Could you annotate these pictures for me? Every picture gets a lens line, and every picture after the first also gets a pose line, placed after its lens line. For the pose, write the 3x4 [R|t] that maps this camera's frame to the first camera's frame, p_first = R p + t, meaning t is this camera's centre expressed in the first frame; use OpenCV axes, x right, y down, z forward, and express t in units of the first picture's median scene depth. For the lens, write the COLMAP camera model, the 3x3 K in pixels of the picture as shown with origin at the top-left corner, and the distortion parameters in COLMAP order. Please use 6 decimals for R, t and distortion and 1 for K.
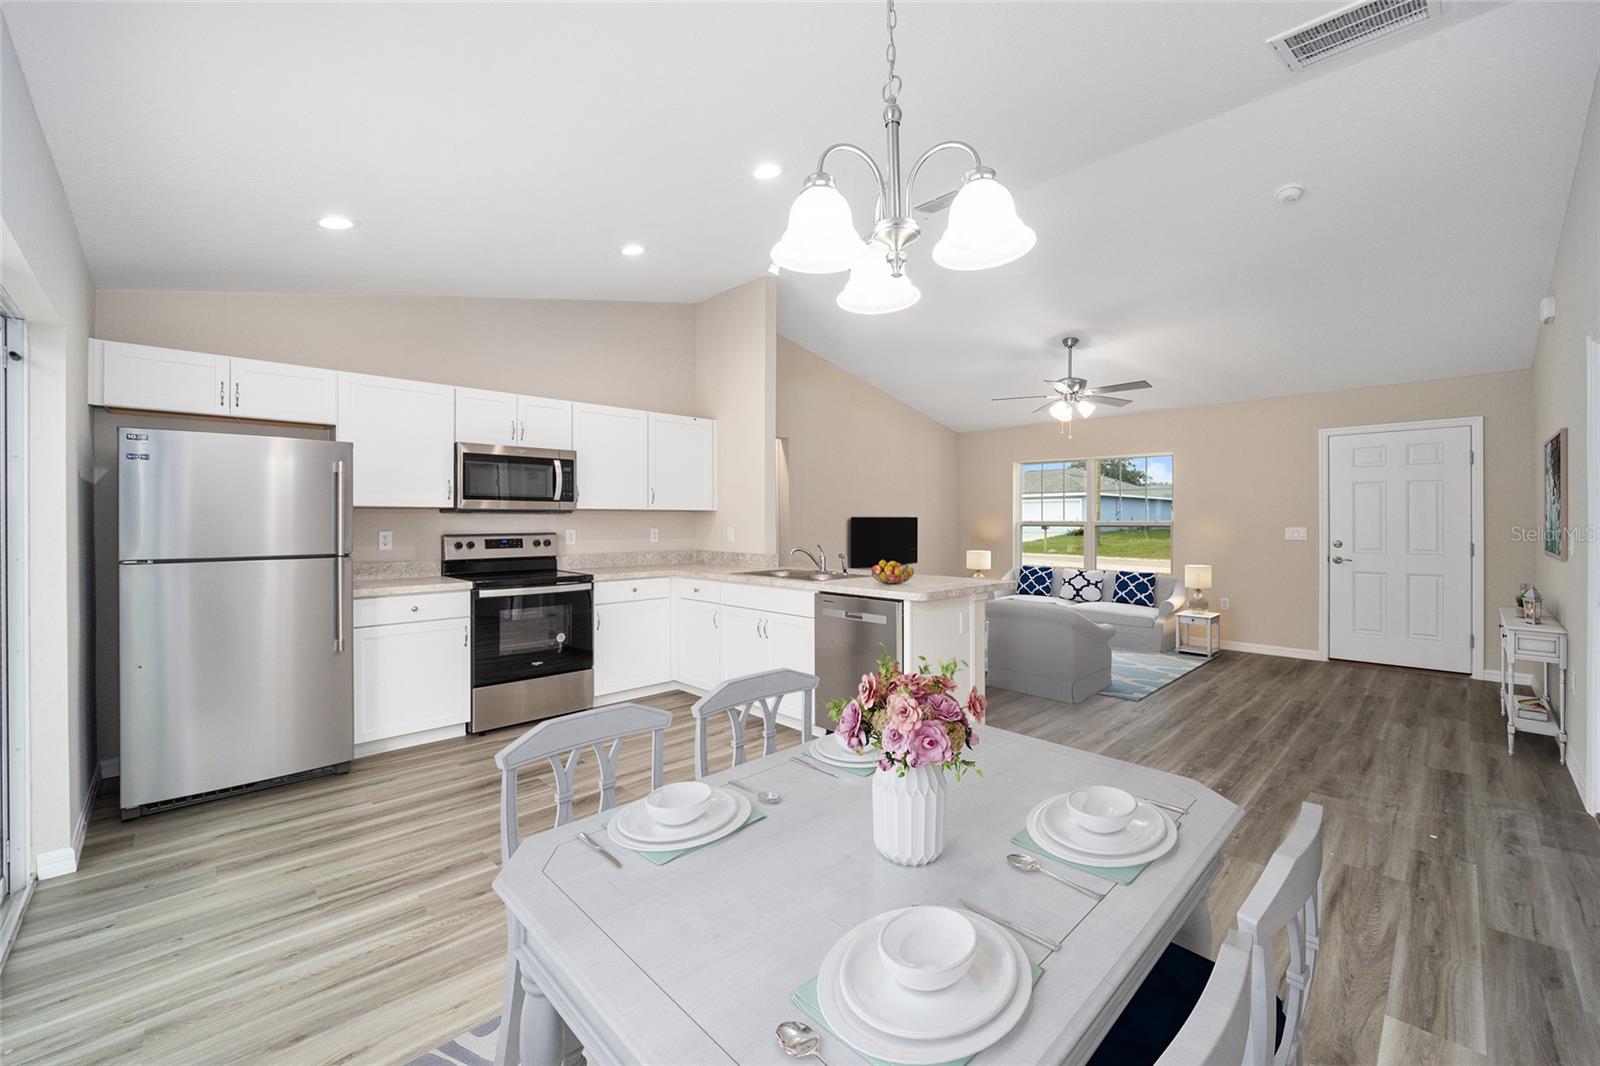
lens RADIAL K [[652.6, 0, 788.9], [0, 652.6, 527.3], [0, 0, 1]] dist [-0.002229, 0.000062]
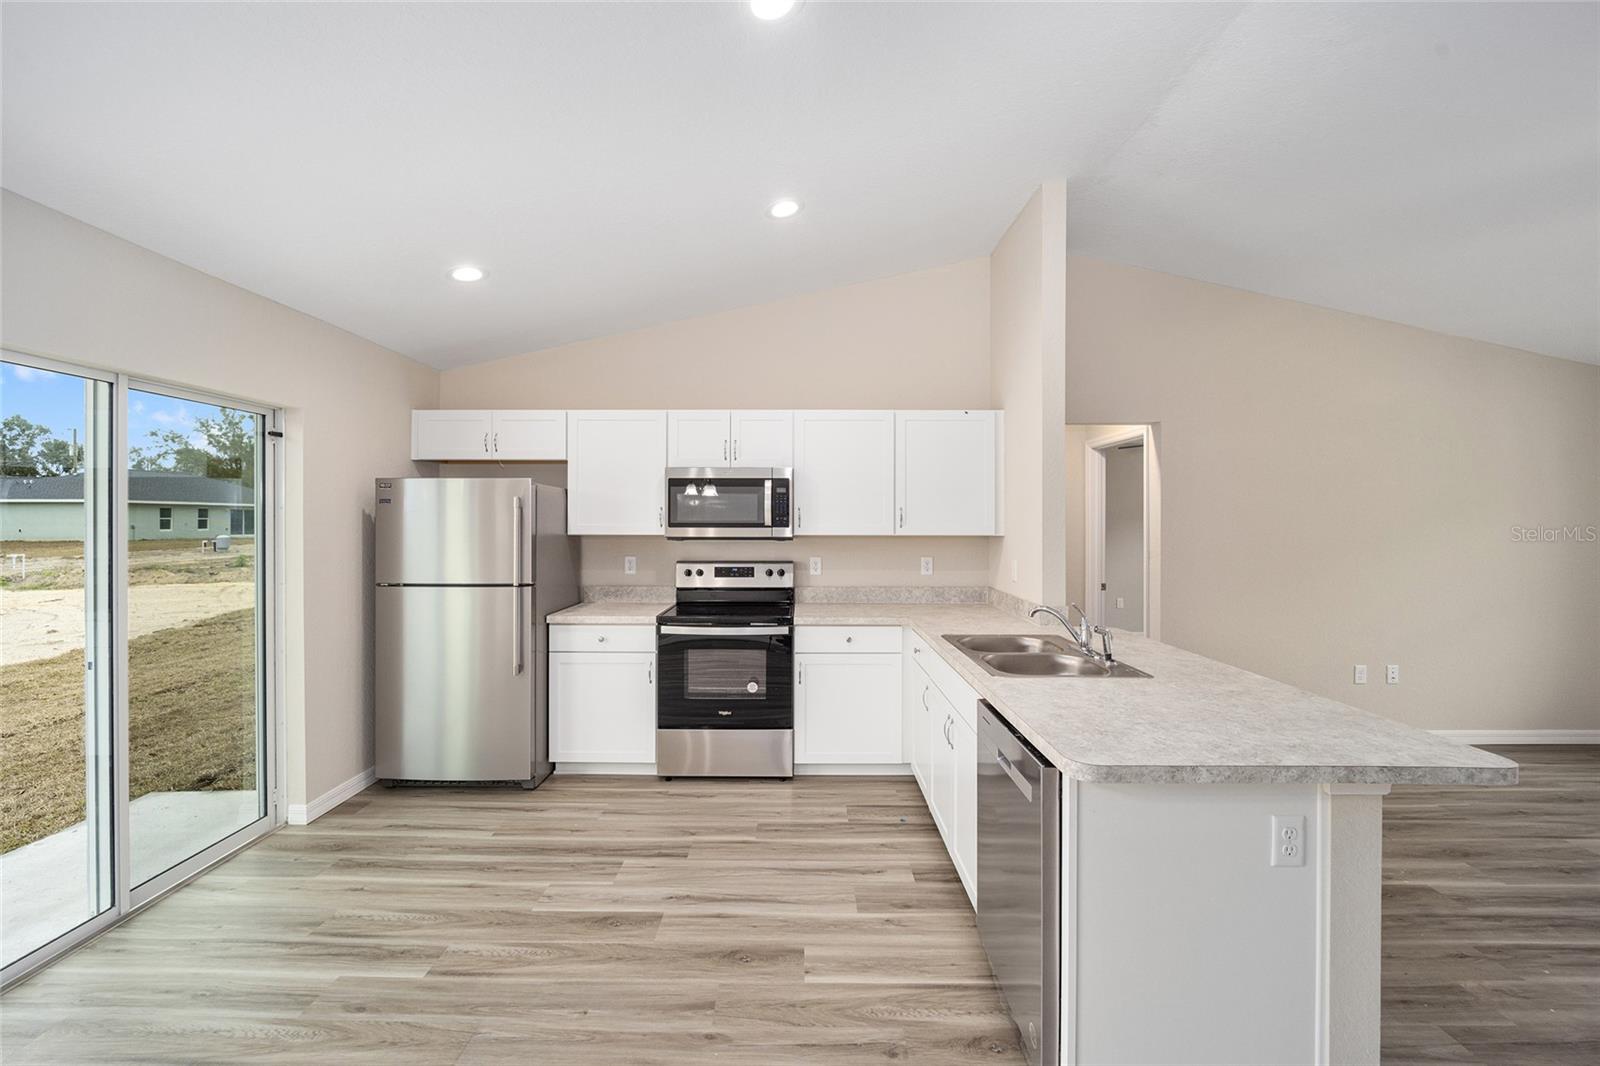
lens RADIAL K [[652.6, 0, 798.1], [0, 652.6, 521.6], [0, 0, 1]] dist [-0.002229, 0.000062]
pose [[0.715791, 0.003706, -0.698304, 0.295385], [-0.008928, 0.999953, -0.003844, -0.046962], [0.698257, 0.008986, 0.715791, 0.426025]]
